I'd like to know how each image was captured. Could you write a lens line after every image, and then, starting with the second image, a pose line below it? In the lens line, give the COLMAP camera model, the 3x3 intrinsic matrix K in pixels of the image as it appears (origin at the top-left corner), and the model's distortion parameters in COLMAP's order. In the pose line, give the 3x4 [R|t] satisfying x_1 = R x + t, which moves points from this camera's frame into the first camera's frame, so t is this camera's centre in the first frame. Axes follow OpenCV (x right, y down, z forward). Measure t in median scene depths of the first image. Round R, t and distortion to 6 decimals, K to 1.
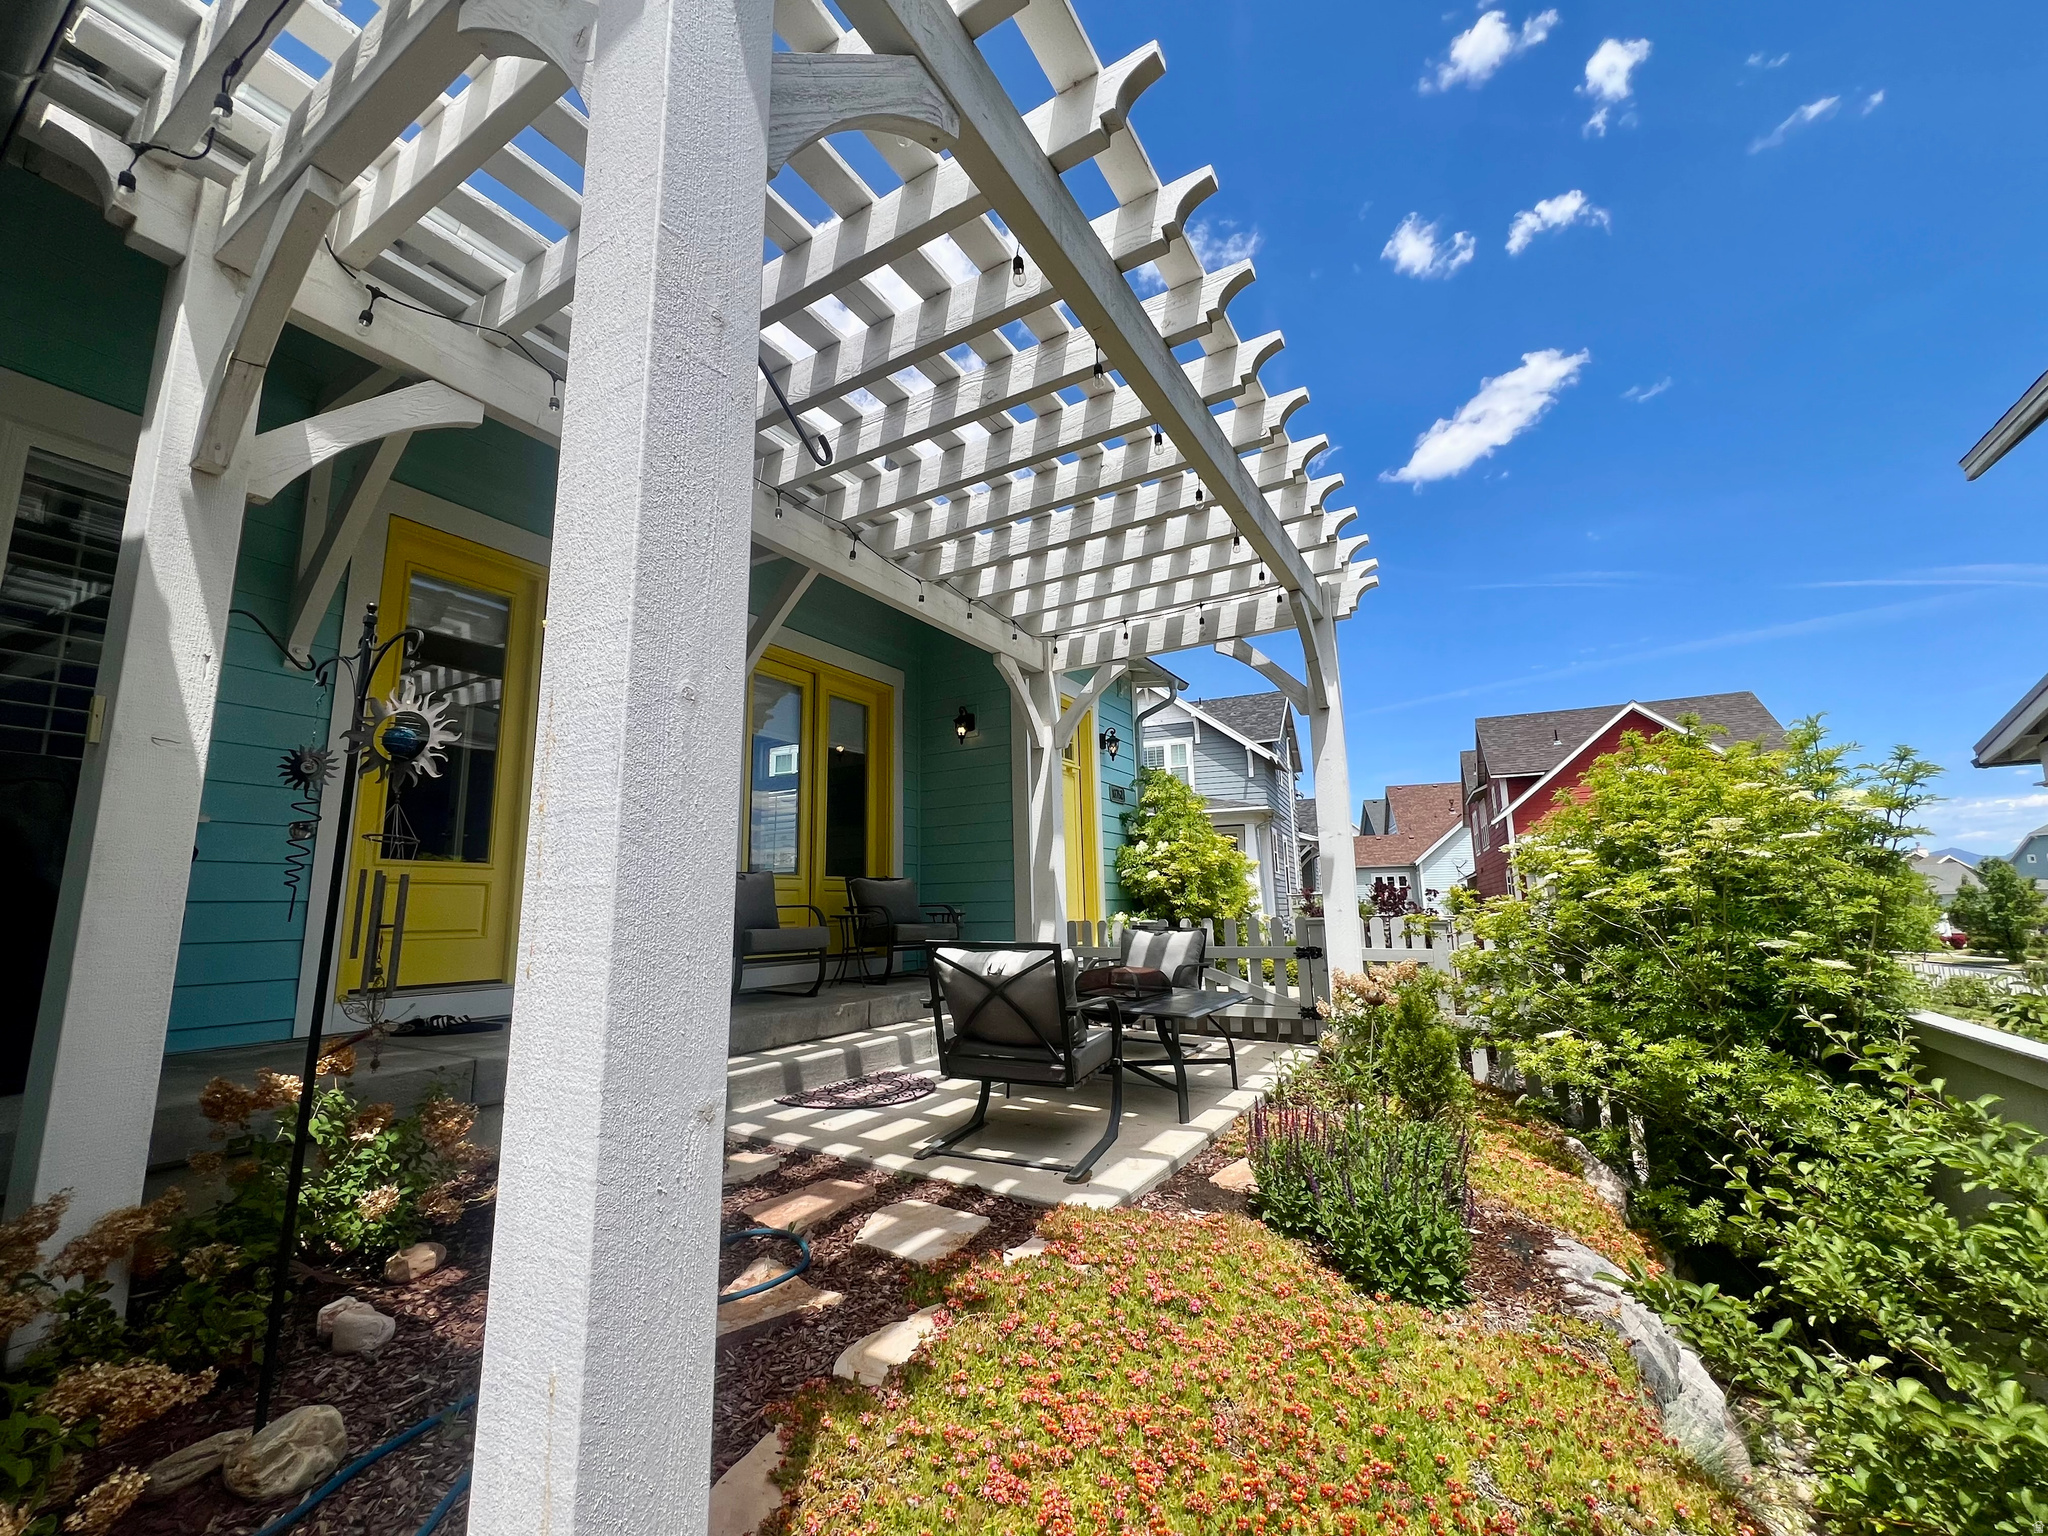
lens RADIAL K [[839.0, 0, 1019.4], [0, 839.0, 771.7], [0, 0, 1]] dist [-0.001995, -0.000701]
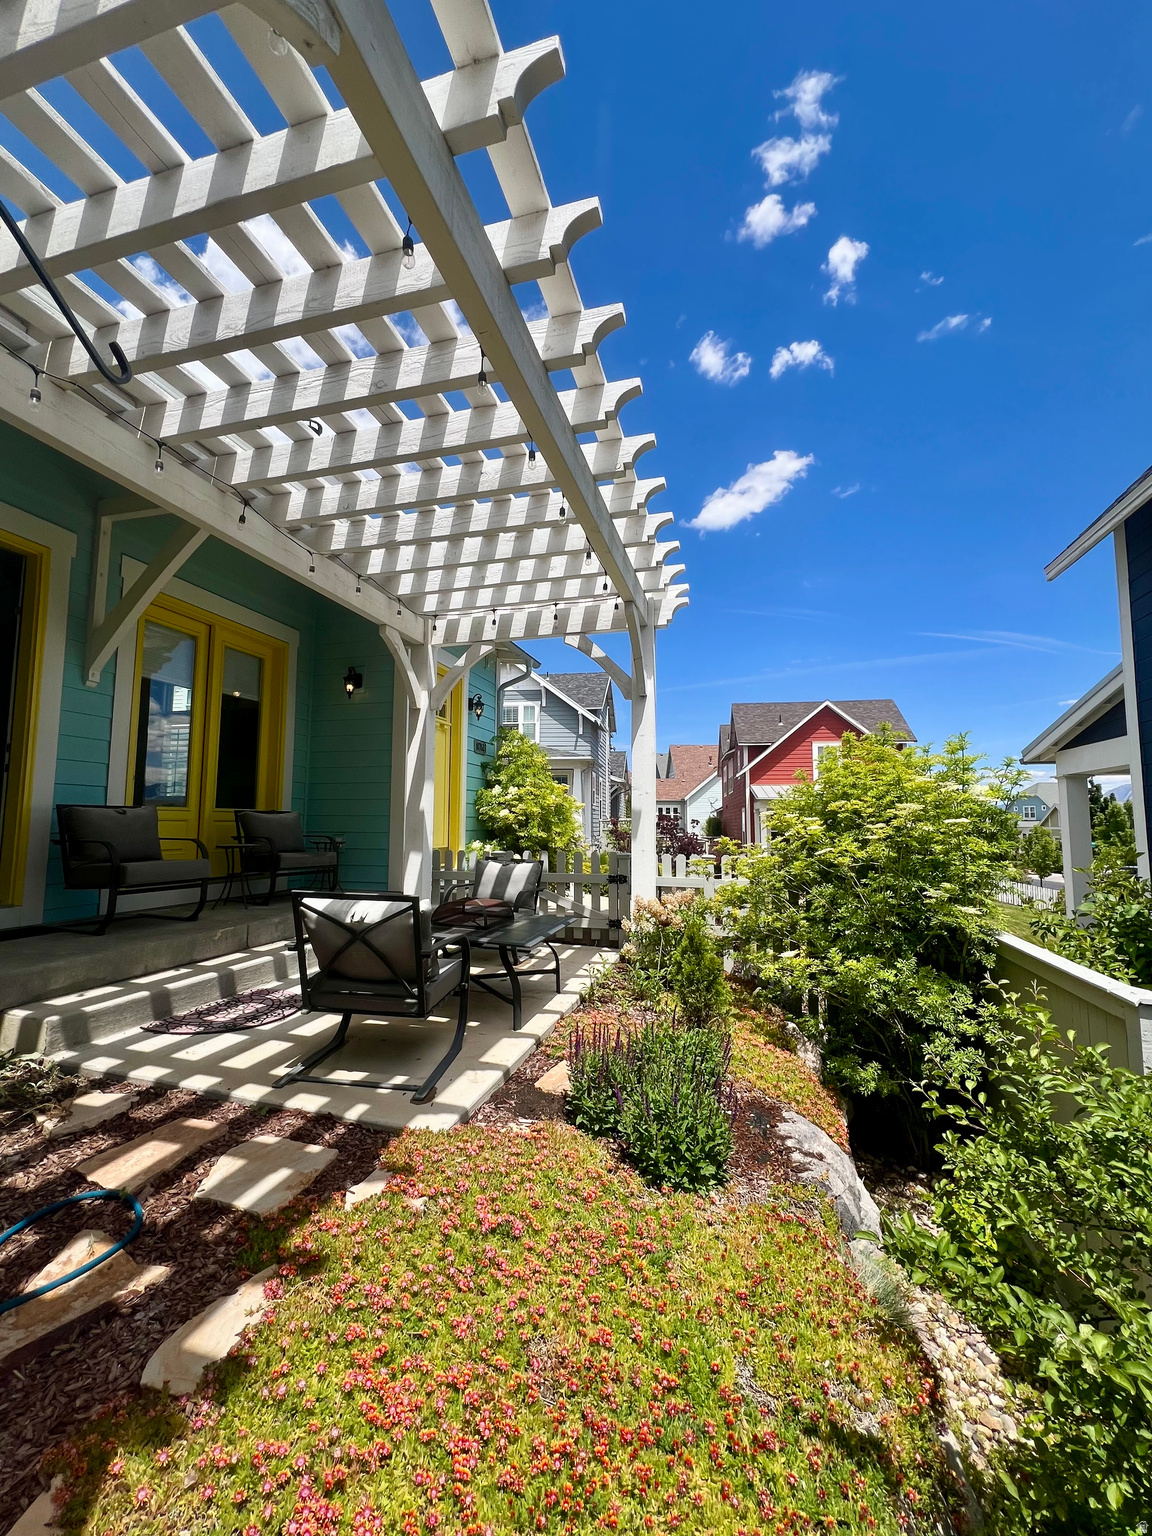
lens RADIAL K [[629.2, 0, 576.0], [0, 629.2, 768.0], [0, 0, 1]] dist [-0.001995, -0.000701]
pose [[0.963092, 0.048814, 0.264709, 0.017637], [-0.068219, 0.995576, 0.064609, -0.032116], [-0.260384, -0.080283, 0.962162, 0.127265]]
